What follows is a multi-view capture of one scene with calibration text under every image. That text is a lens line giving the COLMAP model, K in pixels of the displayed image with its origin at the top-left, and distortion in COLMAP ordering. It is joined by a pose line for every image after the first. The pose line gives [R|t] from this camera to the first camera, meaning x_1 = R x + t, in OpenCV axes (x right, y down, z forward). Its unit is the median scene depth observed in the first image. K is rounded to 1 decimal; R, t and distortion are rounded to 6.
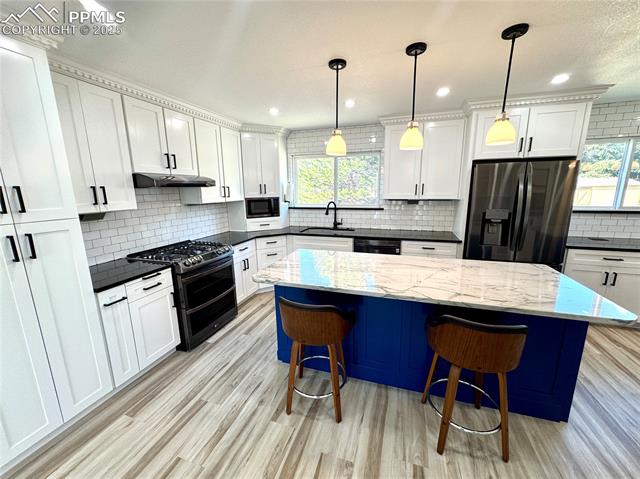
lens RADIAL K [[255.7, 0, 321.9], [0, 255.7, 239.2], [0, 0, 1]] dist [0.000811, -0.000677]
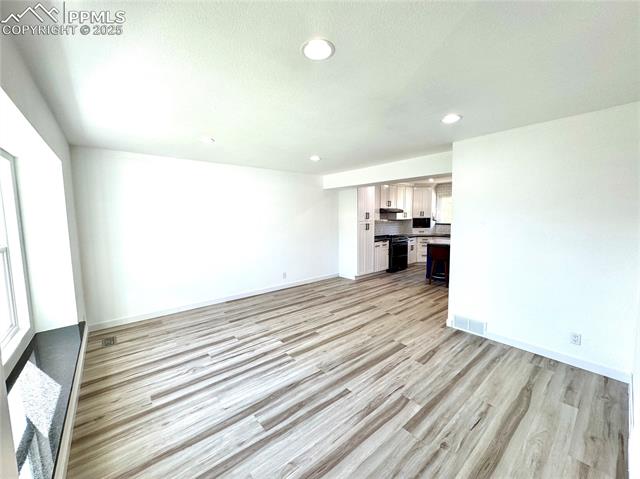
lens RADIAL K [[255.7, 0, 318.2], [0, 255.7, 236.1], [0, 0, 1]] dist [0.000811, -0.000677]
pose [[0.841108, 0.047199, -0.538804, 0.206508], [-0.104365, 0.991627, -0.076054, 0.256722], [0.530703, 0.120202, 0.838991, -1.304691]]
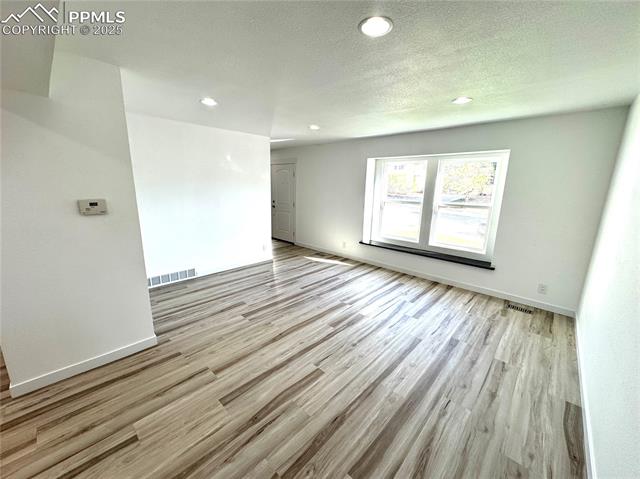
lens RADIAL K [[255.7, 0, 321.9], [0, 255.7, 240.2], [0, 0, 1]] dist [0.000811, -0.000677]
pose [[-0.907086, -0.094276, 0.410253, -0.639292], [0.074103, 0.923615, 0.376092, -0.051825], [-0.414372, 0.371548, -0.830811, 0.242928]]
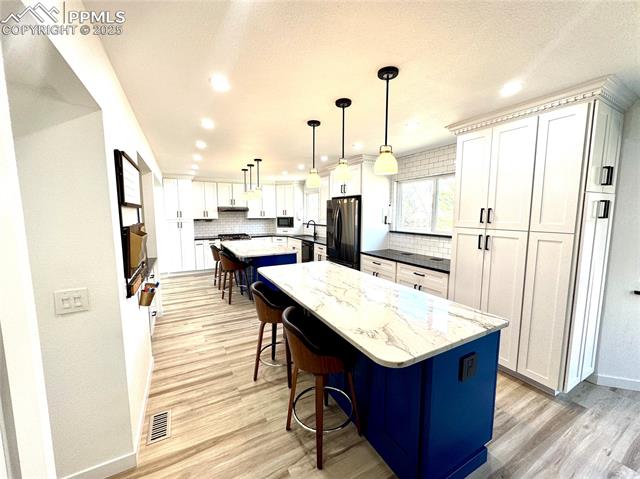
lens RADIAL K [[255.7, 0, 319.6], [0, 255.7, 238.9], [0, 0, 1]] dist [0.000811, -0.000677]
pose [[0.726059, 0.083703, -0.682519, 1.525593], [-0.143615, 0.989133, -0.031471, 0.027204], [0.672468, 0.120870, 0.730190, -0.244825]]
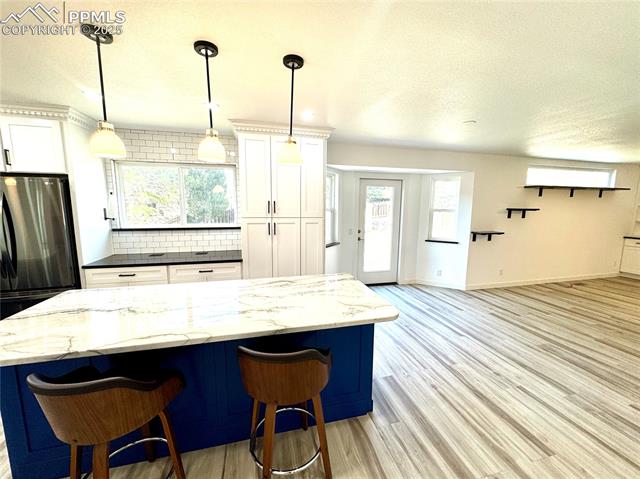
lens RADIAL K [[255.7, 0, 321.2], [0, 255.7, 239.1], [0, 0, 1]] dist [0.000811, -0.000677]
pose [[0.841941, -0.051379, 0.537118, 1.009703], [0.087837, 0.995228, -0.042485, 0.037075], [-0.532372, 0.082949, 0.842437, -0.244308]]
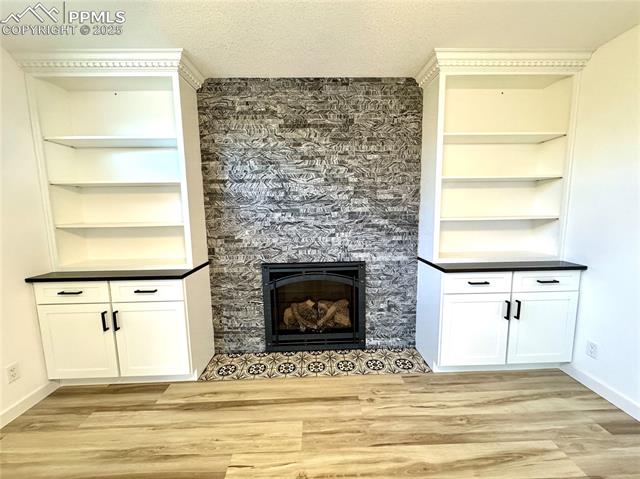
lens RADIAL K [[255.7, 0, 316.7], [0, 255.7, 238.3], [0, 0, 1]] dist [0.000811, -0.000677]
pose [[-0.331041, -0.094929, 0.938829, 2.948151], [0.204473, 0.964071, 0.169581, 0.076396], [-0.921196, 0.248103, -0.299737, -0.306303]]
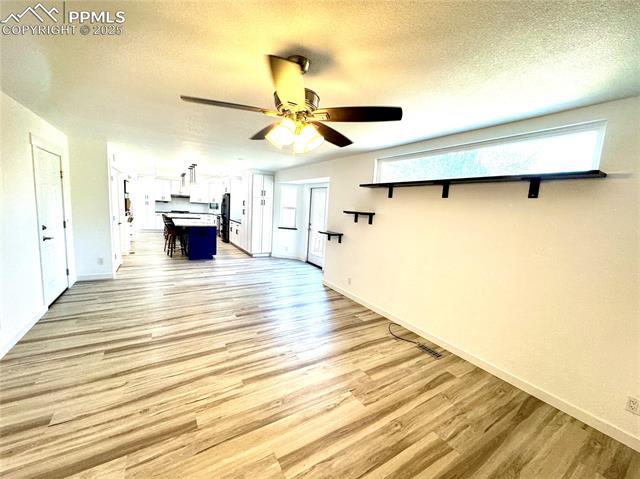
lens RADIAL K [[255.7, 0, 319.4], [0, 255.7, 239.0], [0, 0, 1]] dist [0.000811, -0.000677]
pose [[0.762608, 0.140549, -0.631407, 3.401365], [-0.196097, 0.980408, -0.018609, 0.095914], [0.616421, 0.138008, 0.775228, -0.718161]]
